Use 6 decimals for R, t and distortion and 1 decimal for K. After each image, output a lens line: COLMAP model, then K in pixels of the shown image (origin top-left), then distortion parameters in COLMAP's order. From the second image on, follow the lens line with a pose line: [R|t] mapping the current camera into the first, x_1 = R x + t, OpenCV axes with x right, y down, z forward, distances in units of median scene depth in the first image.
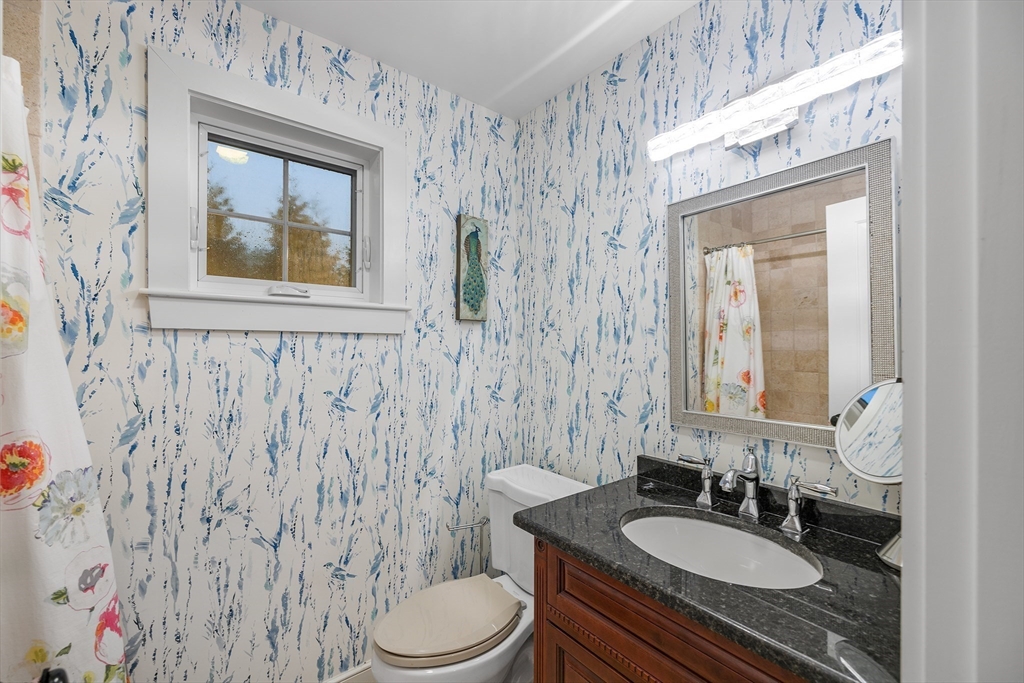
lens RADIAL K [[431.5, 0, 511.8], [0, 431.5, 344.6], [0, 0, 1]] dist [-0.000466, -0.000446]
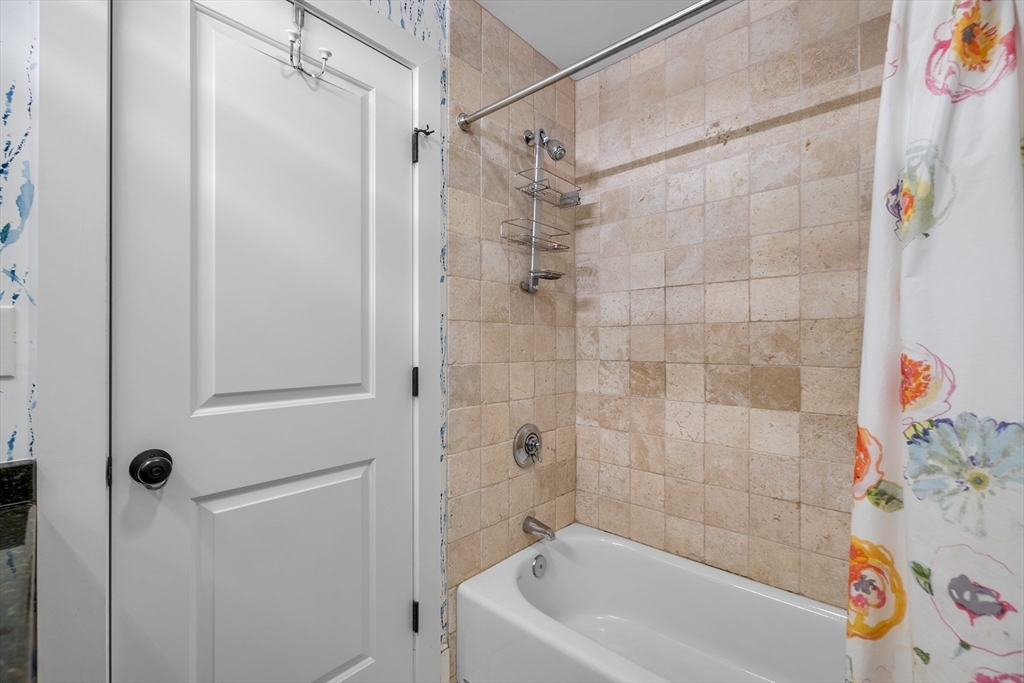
lens RADIAL K [[431.5, 0, 513.2], [0, 431.5, 337.8], [0, 0, 1]] dist [-0.000466, -0.000446]
pose [[-0.983909, -0.001063, -0.178666, -0.234002], [-0.000162, 0.999987, -0.005058, 0.184283], [0.178669, -0.004948, -0.983897, 1.551574]]
